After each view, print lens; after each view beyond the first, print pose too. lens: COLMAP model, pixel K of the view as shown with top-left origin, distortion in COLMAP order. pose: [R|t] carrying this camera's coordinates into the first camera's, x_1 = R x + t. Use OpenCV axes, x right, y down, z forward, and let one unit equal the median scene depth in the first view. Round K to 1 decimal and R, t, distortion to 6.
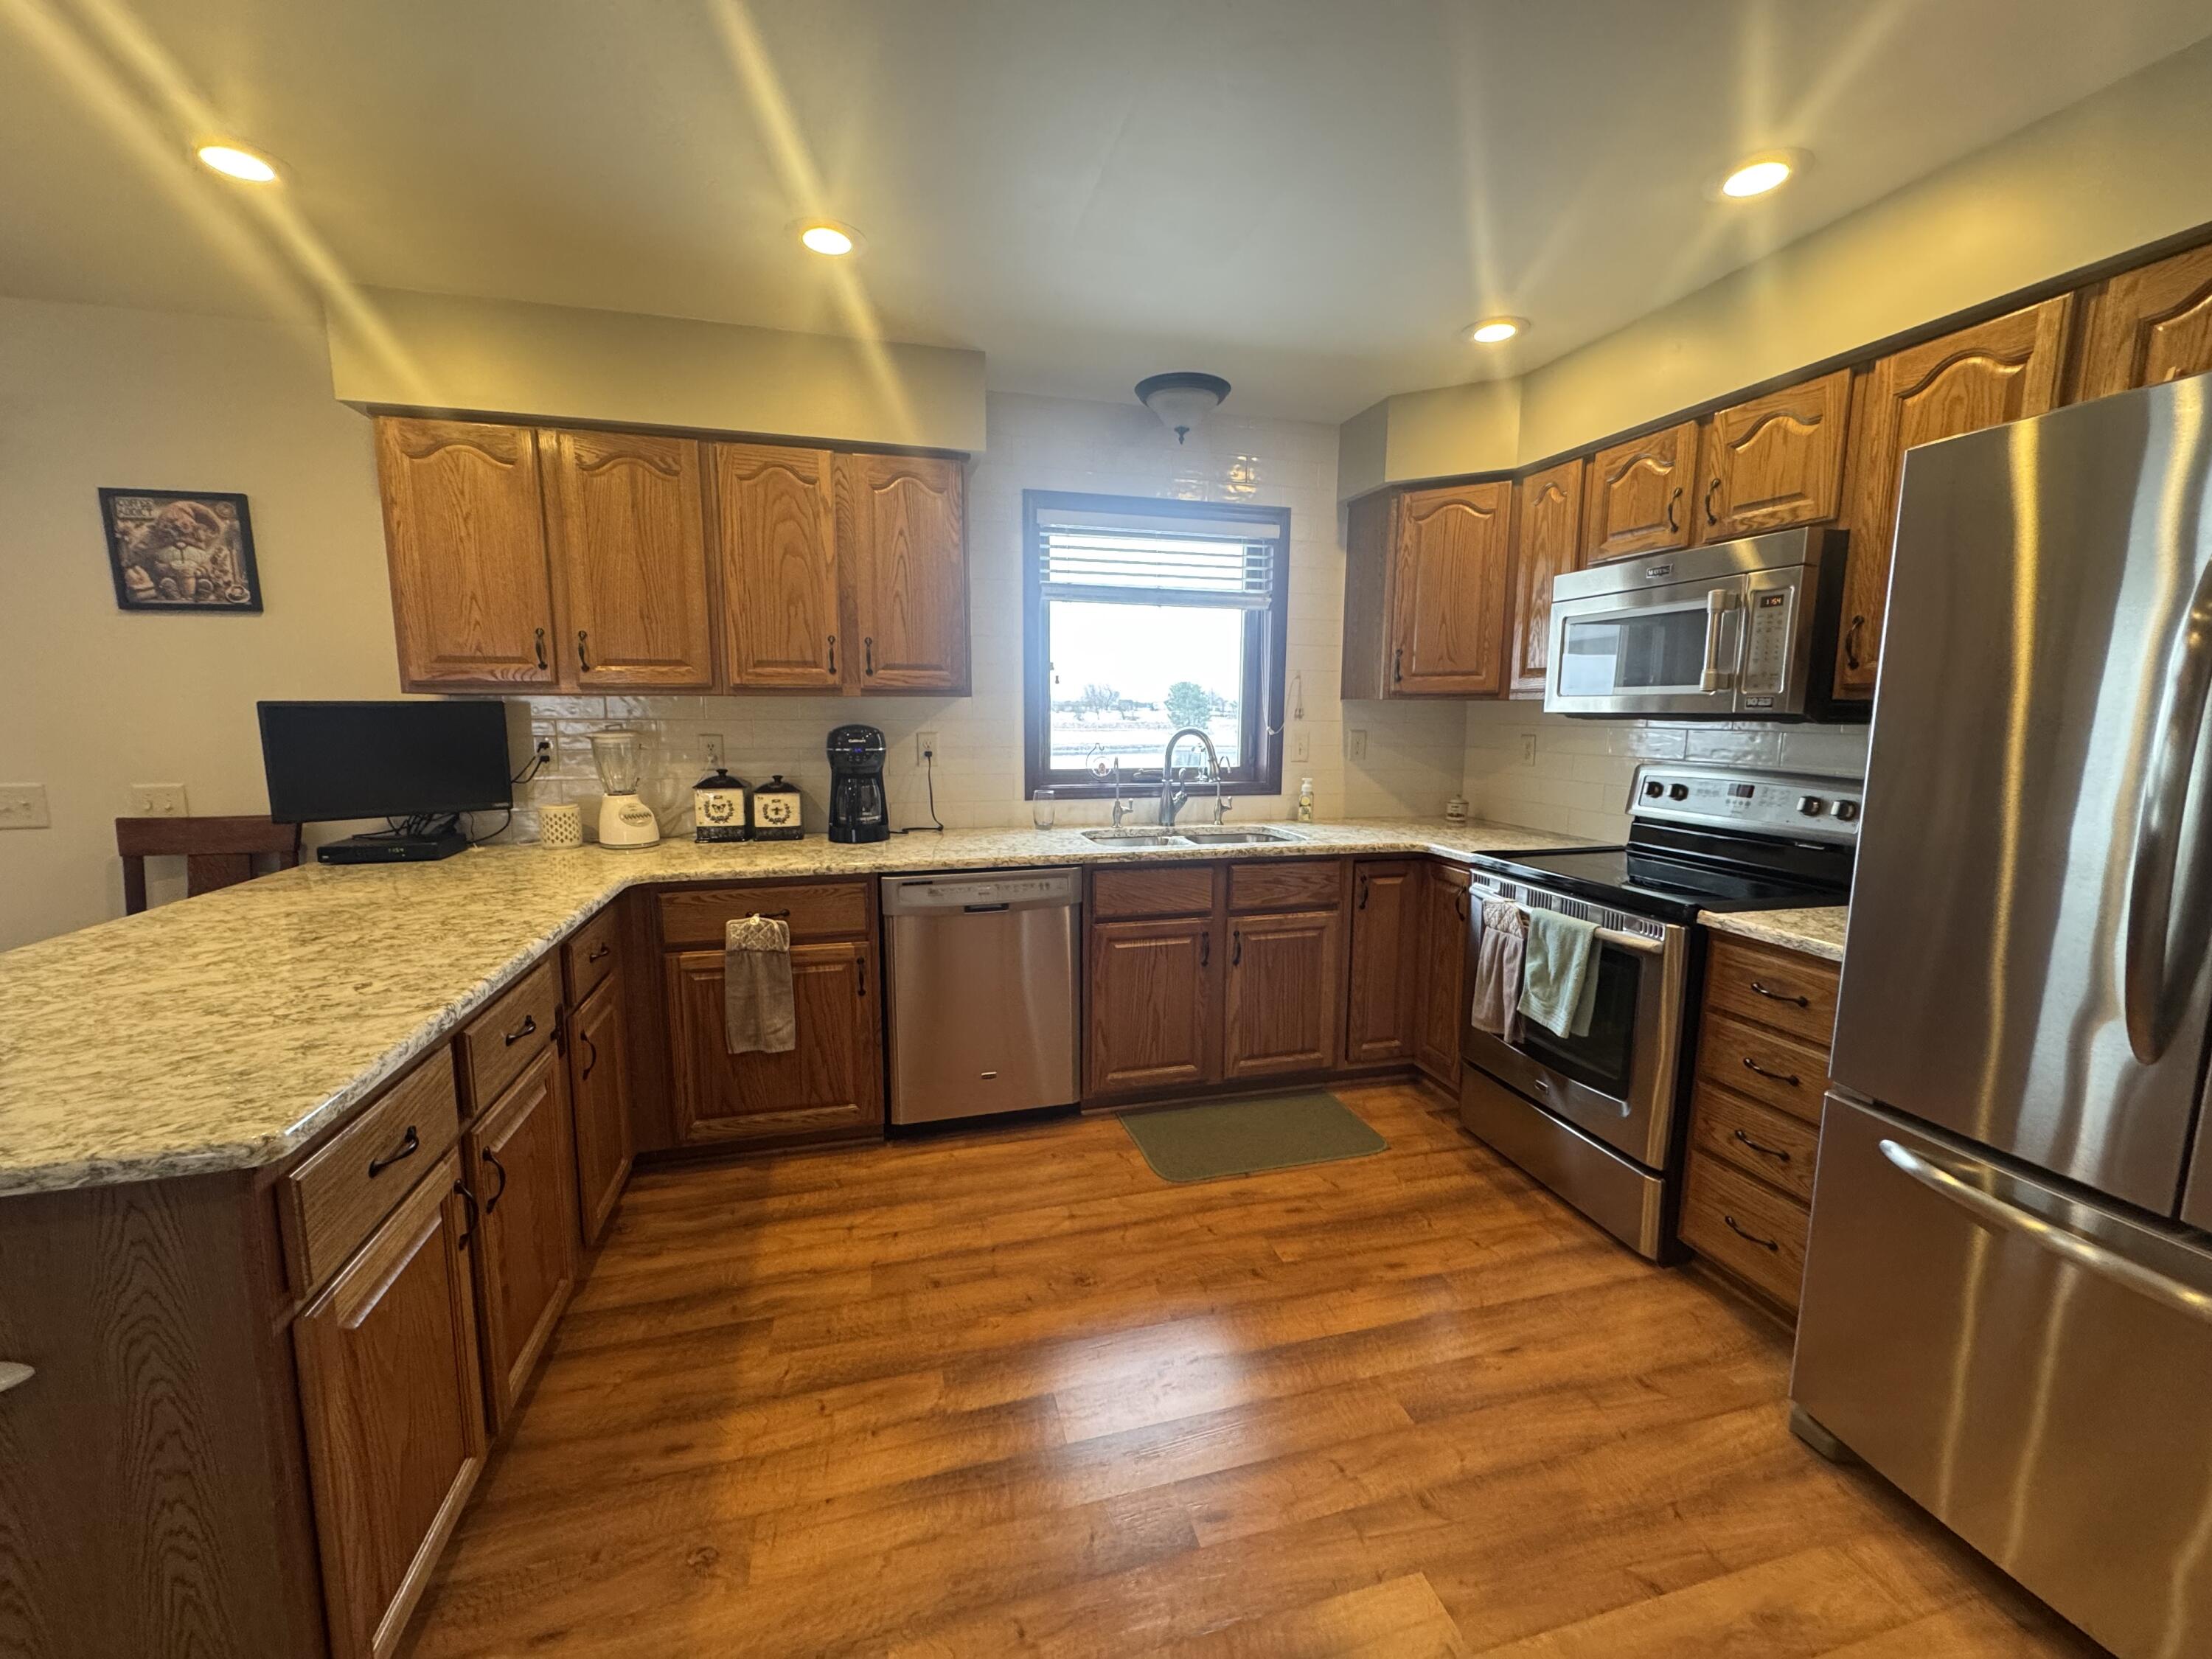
lens RADIAL K [[880.2, 0, 1104.8], [0, 880.2, 827.4], [0, 0, 1]] dist [-0.002419, 0.000338]
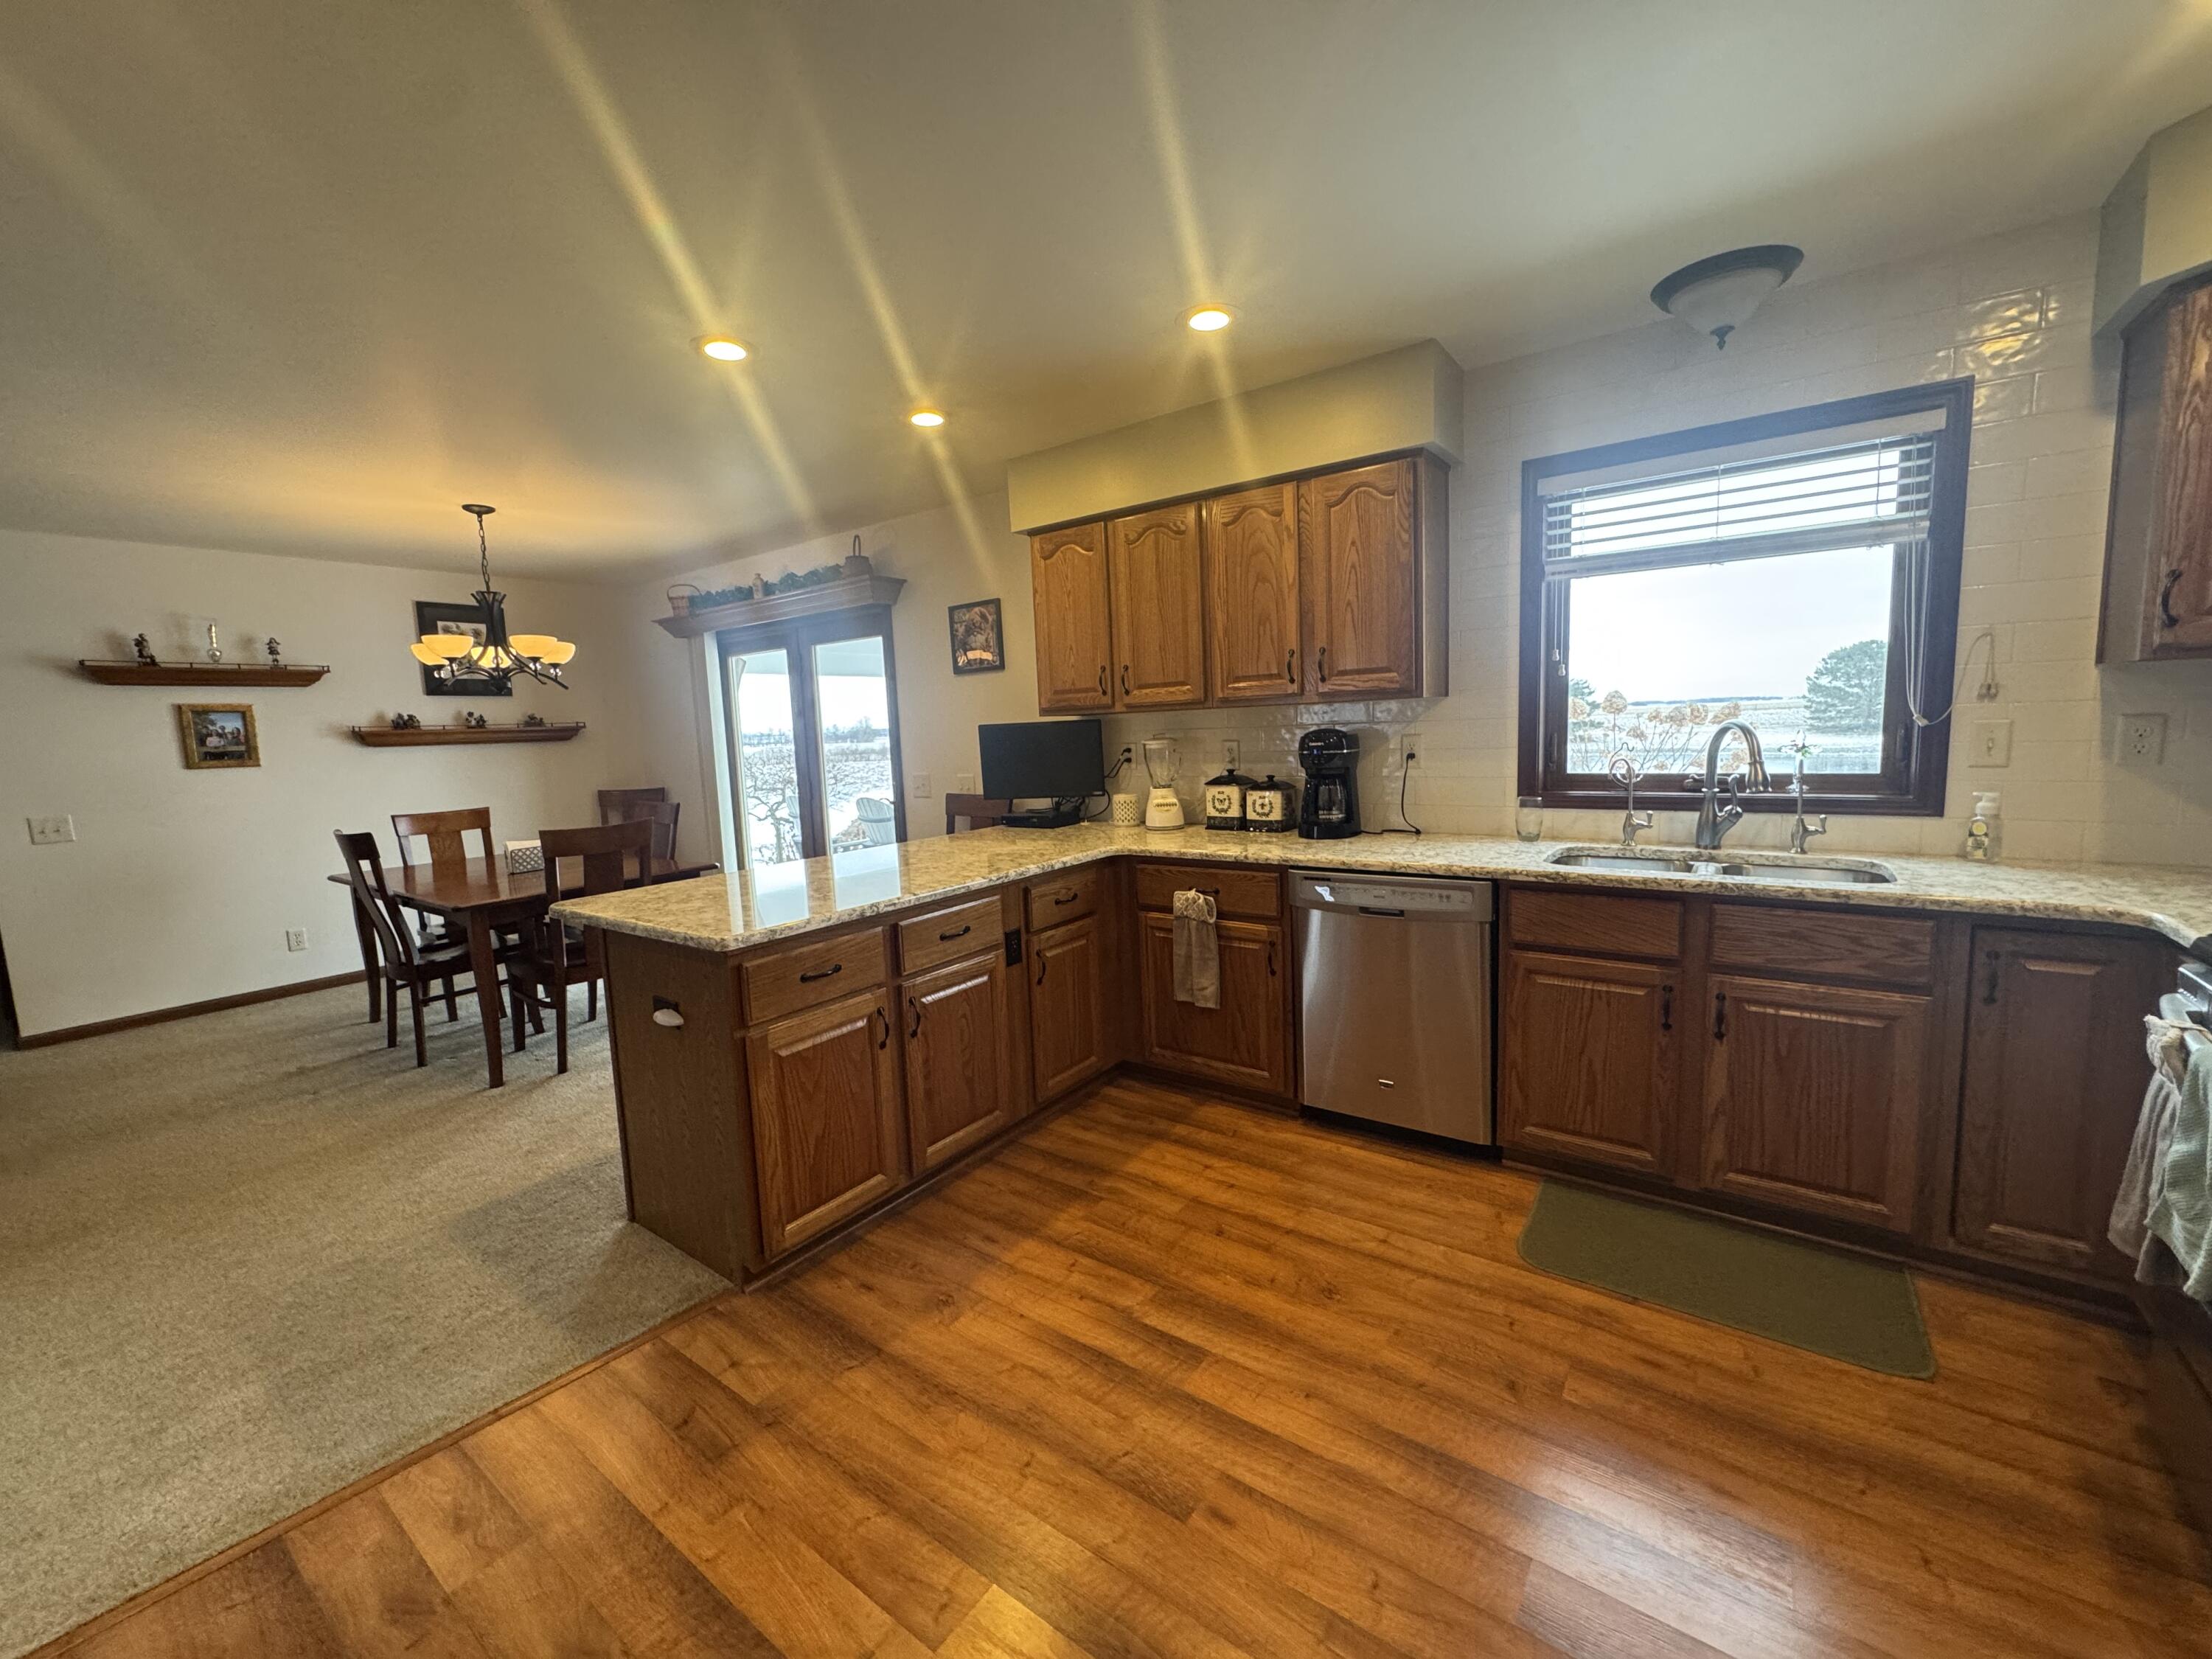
lens RADIAL K [[880.2, 0, 1101.9], [0, 880.2, 826.3], [0, 0, 1]] dist [-0.002419, 0.000338]
pose [[0.621535, 0.060597, -0.781039, 0.444368], [-0.063271, 0.997630, 0.027051, -0.011287], [0.780827, 0.032604, 0.623896, 0.139264]]
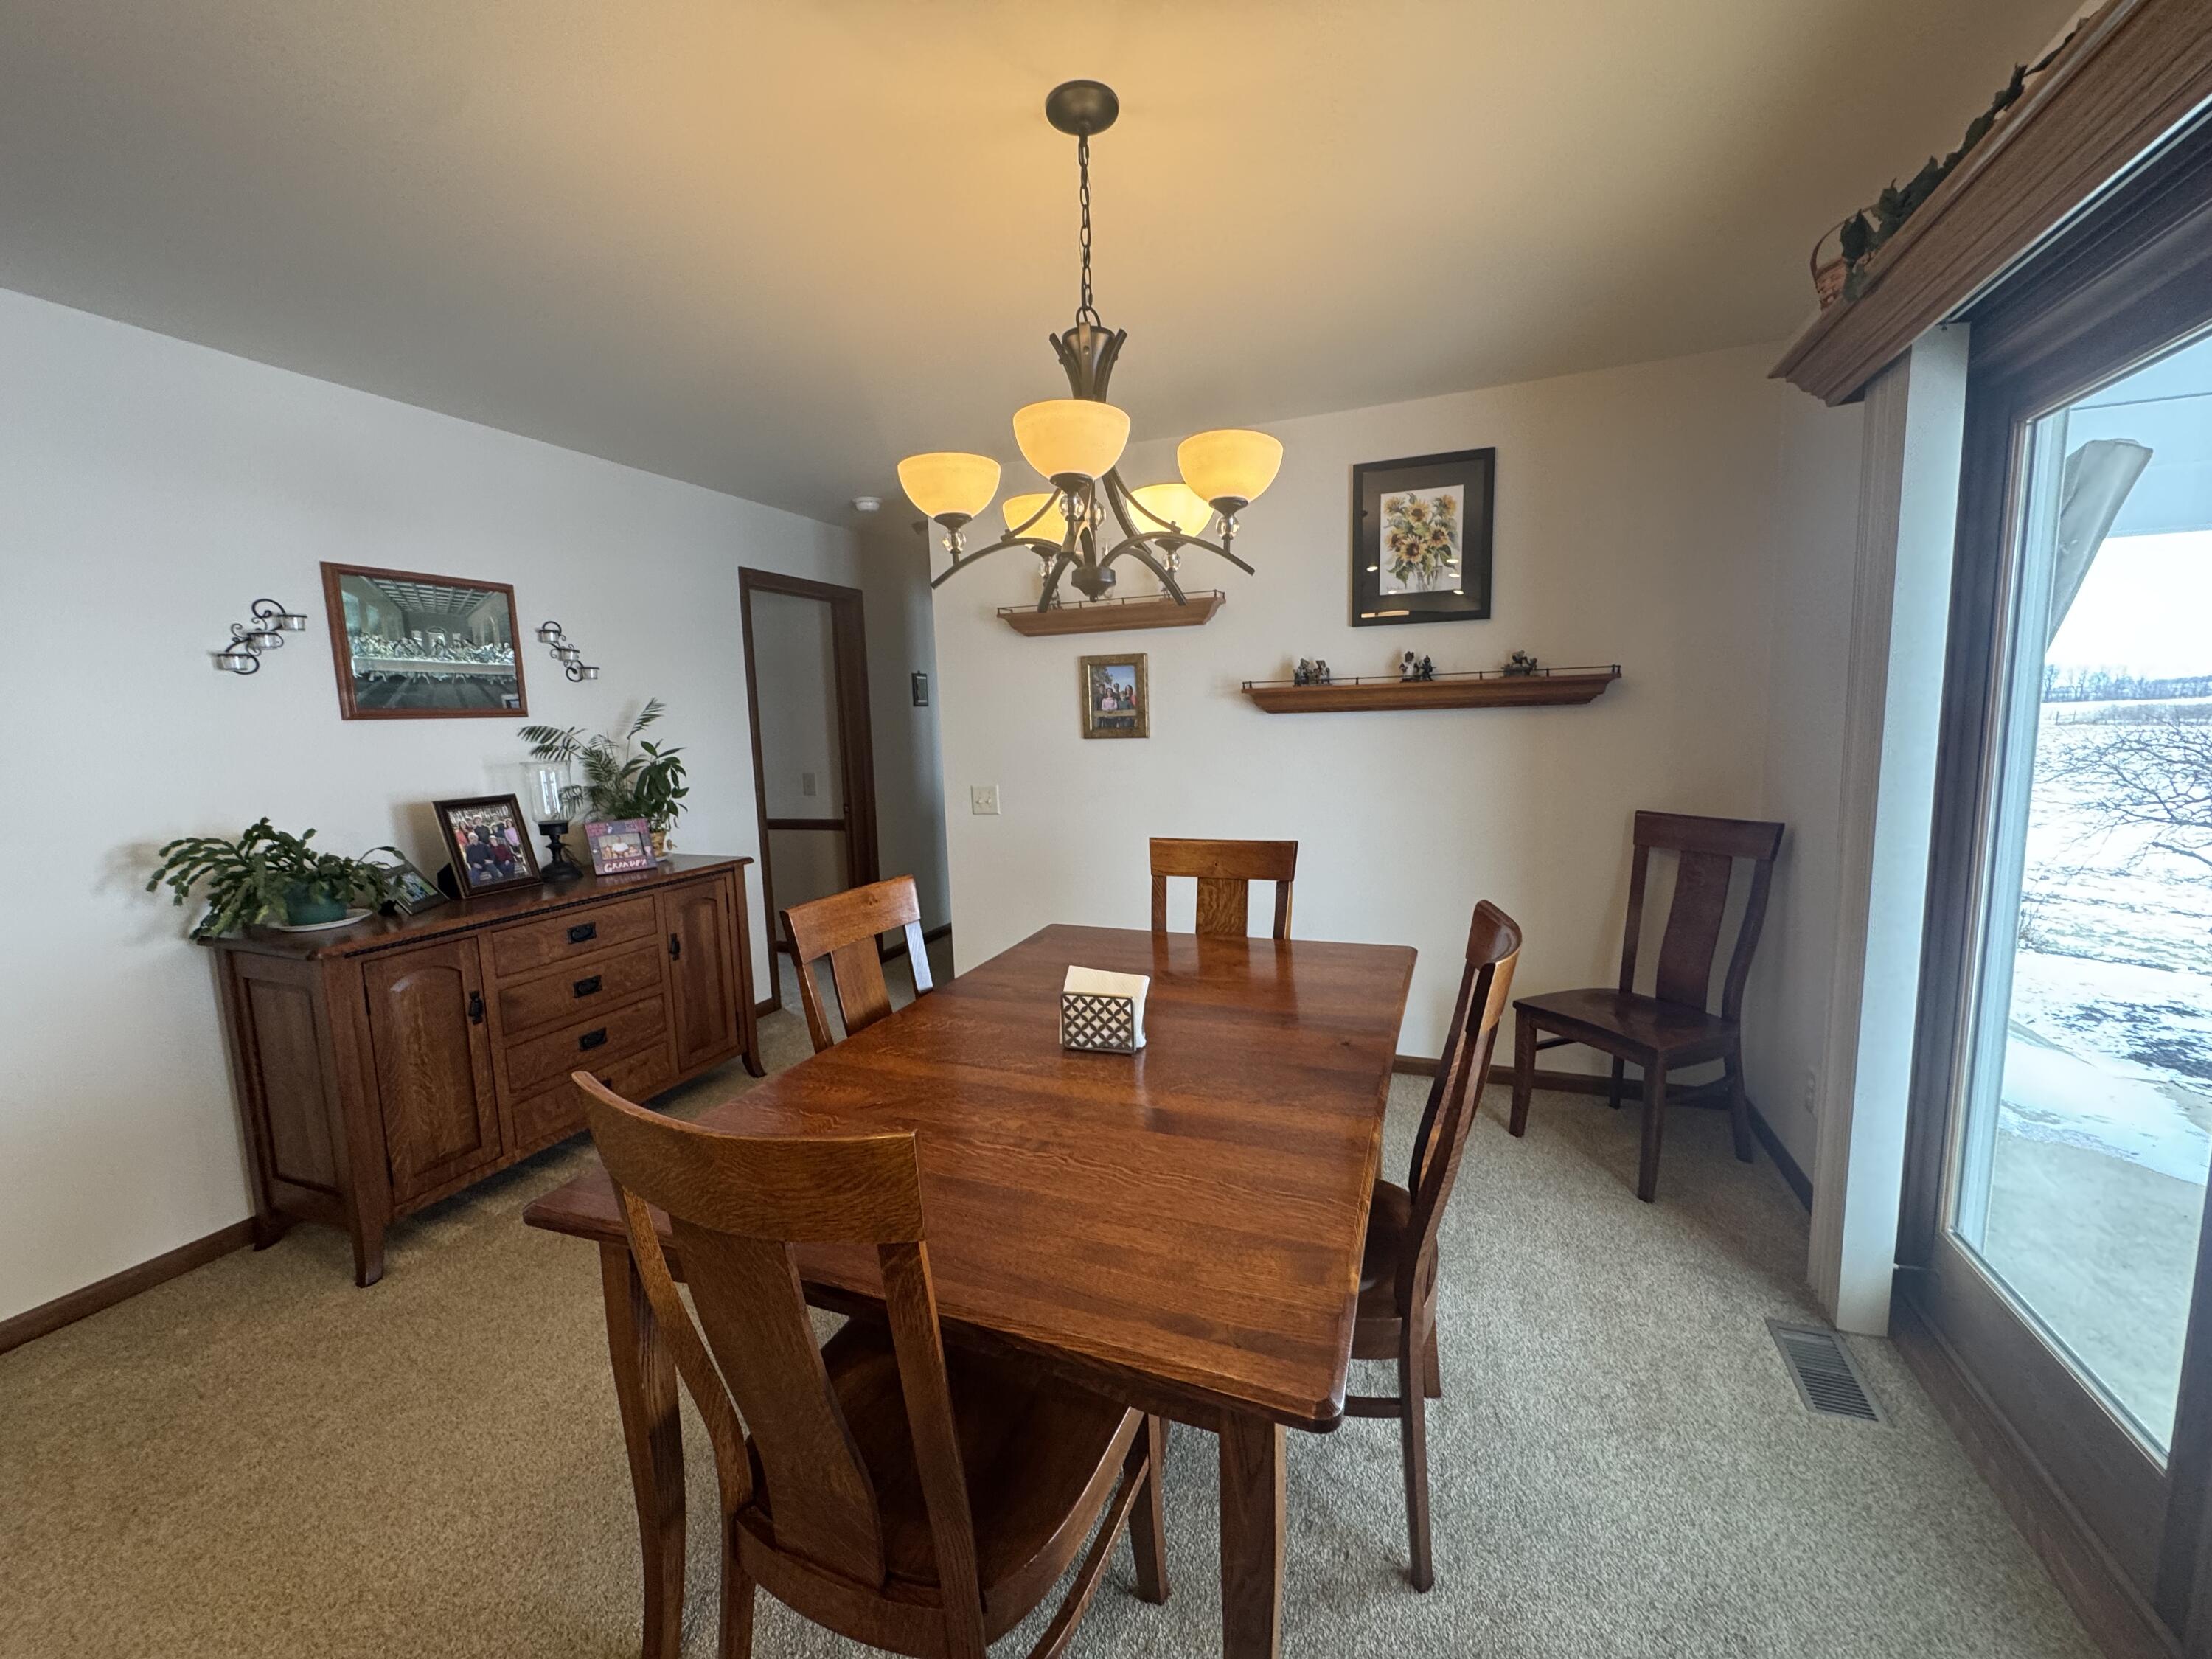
lens RADIAL K [[880.2, 0, 1118.6], [0, 880.2, 808.2], [0, 0, 1]] dist [-0.002419, 0.000338]
pose [[-0.611084, 0.089592, -0.786480, -1.017131], [-0.080603, 0.981367, 0.174420, -0.102985], [0.787451, 0.169978, -0.592476, 0.697884]]
